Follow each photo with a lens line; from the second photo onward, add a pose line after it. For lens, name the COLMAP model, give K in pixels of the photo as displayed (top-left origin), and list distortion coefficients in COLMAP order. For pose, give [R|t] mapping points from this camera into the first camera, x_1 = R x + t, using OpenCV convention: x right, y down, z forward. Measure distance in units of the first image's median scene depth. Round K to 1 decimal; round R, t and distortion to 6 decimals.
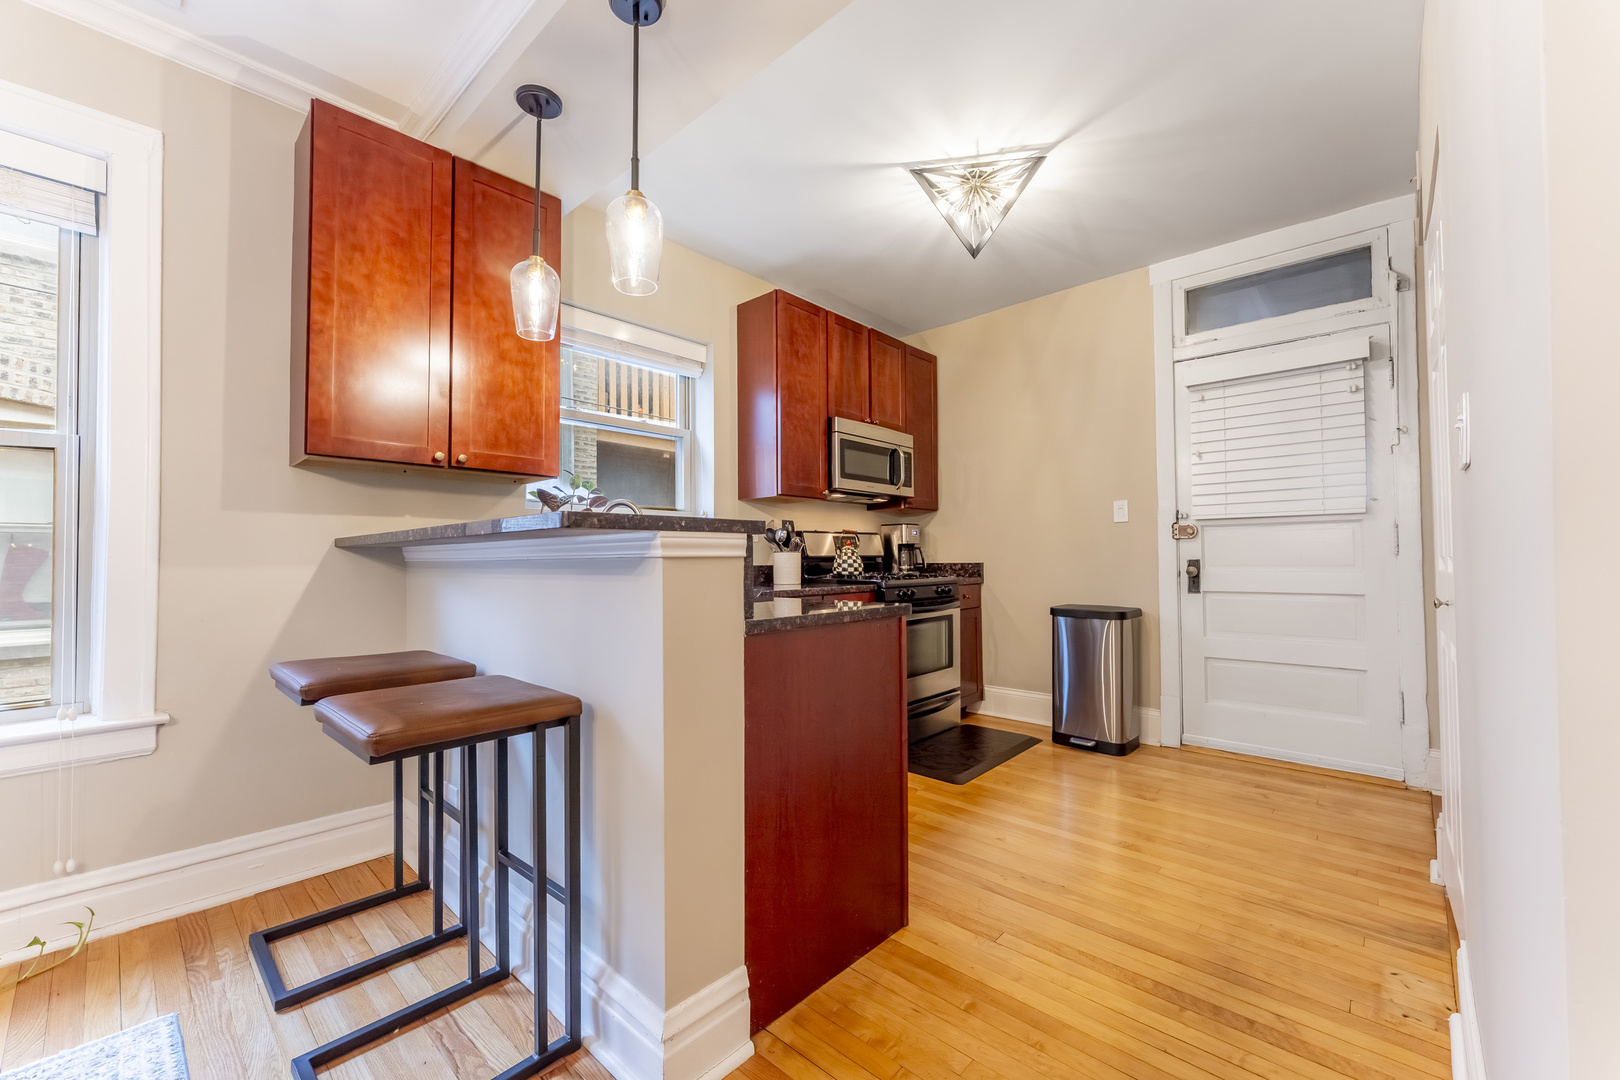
lens RADIAL K [[644.4, 0, 811.4], [0, 644.4, 545.0], [0, 0, 1]] dist [-0.001789, -0.000381]
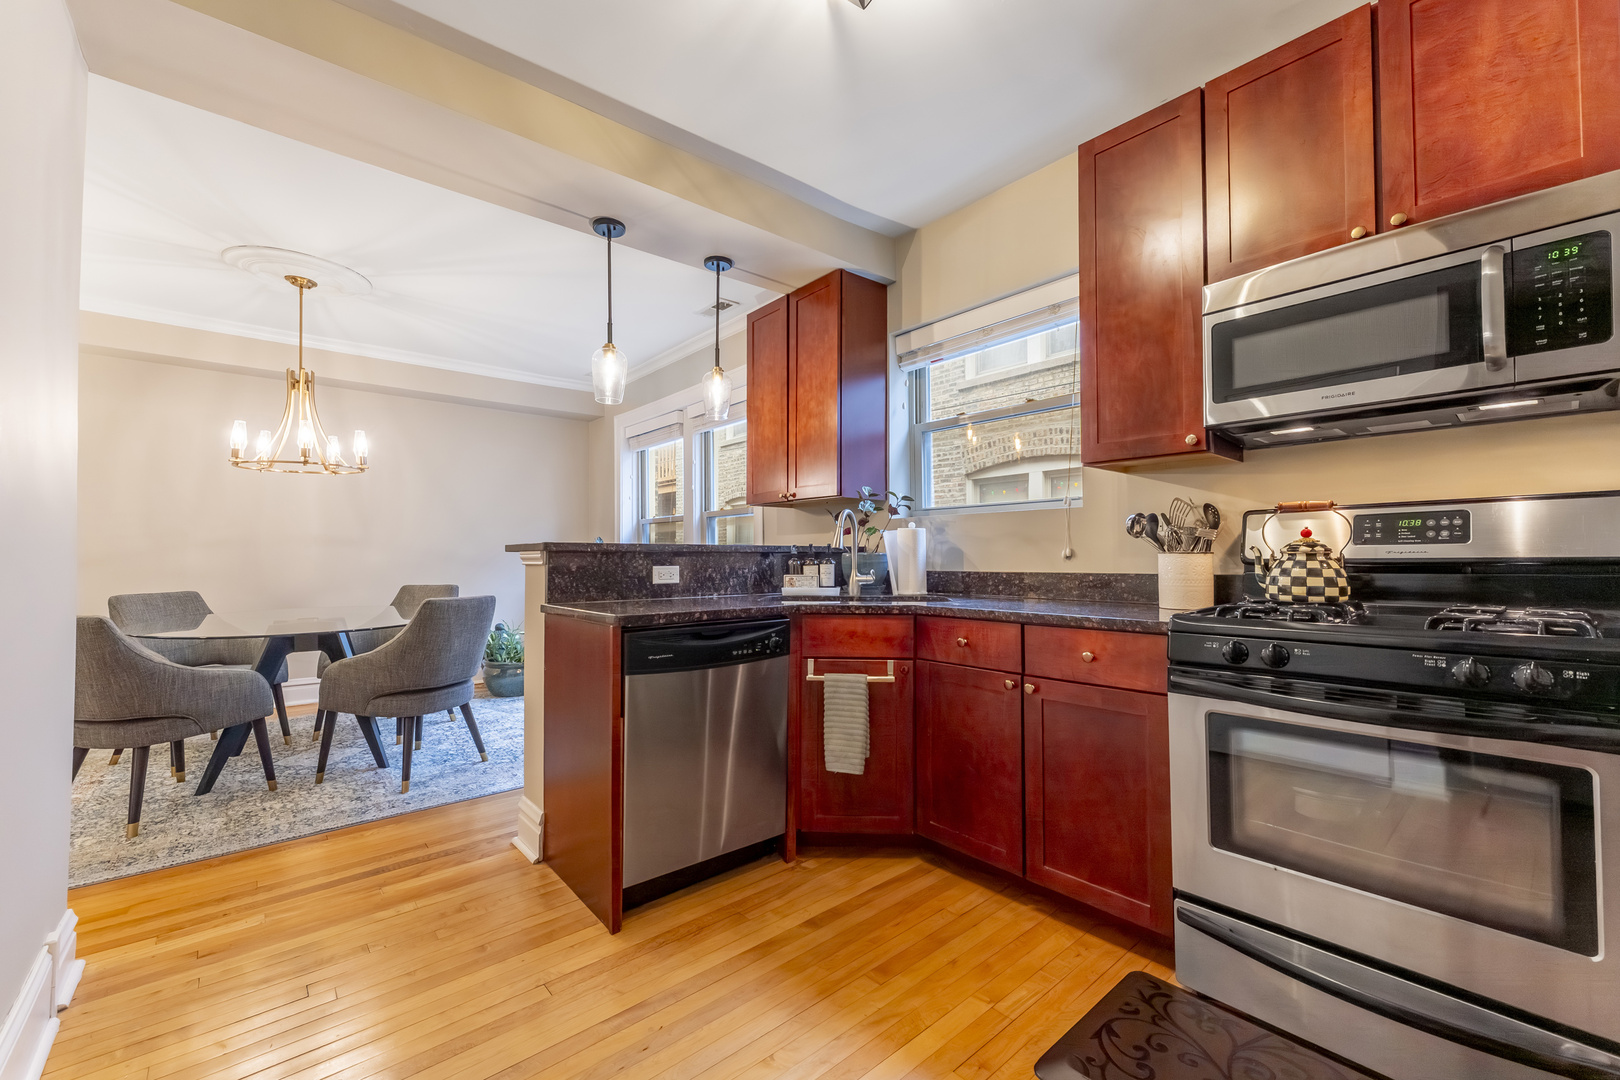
lens RADIAL K [[644.4, 0, 811.4], [0, 644.4, 545.0], [0, 0, 1]] dist [-0.001789, -0.000381]
pose [[-0.116020, -0.010182, -0.993195, 1.036320], [0.025883, 0.999577, -0.013271, 0.005725], [0.992910, -0.027247, -0.115707, 1.333456]]
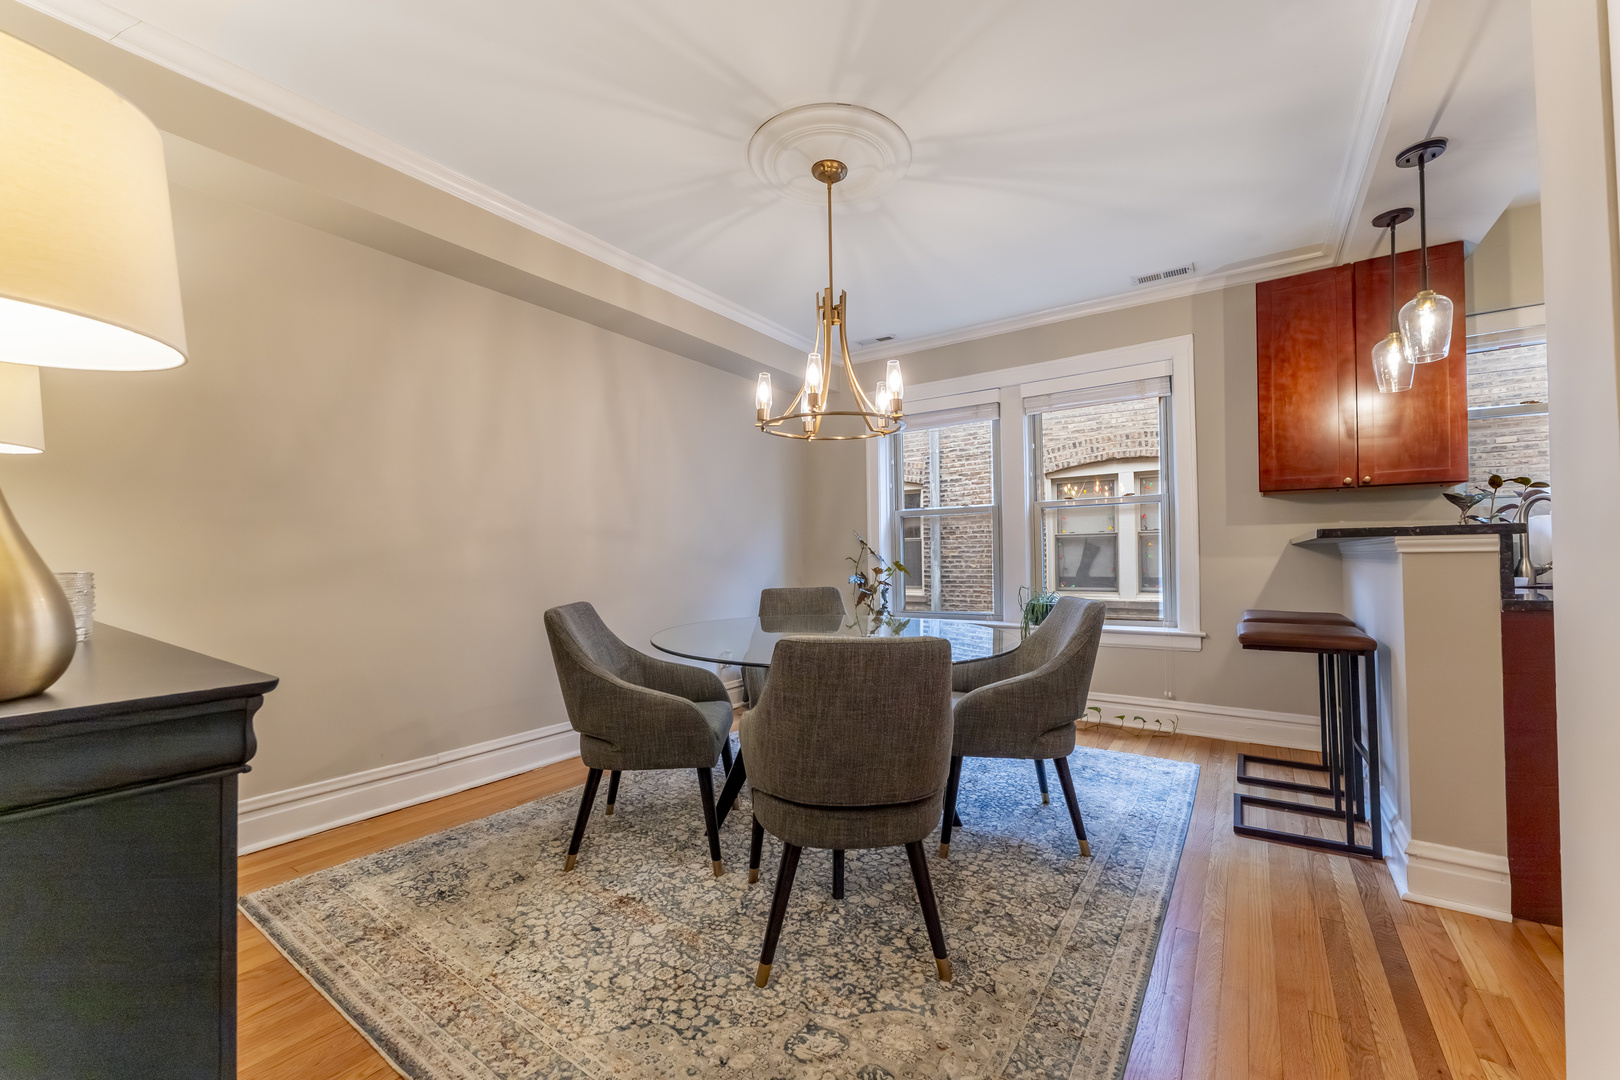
lens RADIAL K [[639.5, 0, 816.0], [0, 639.5, 543.9], [0, 0, 1]] dist [-0.001182, -0.000105]
pose [[0.148592, -0.013868, -0.988801, 0.714247], [0.030031, 0.999504, -0.009505, -0.019519], [0.988443, -0.028283, 0.148934, -0.427720]]
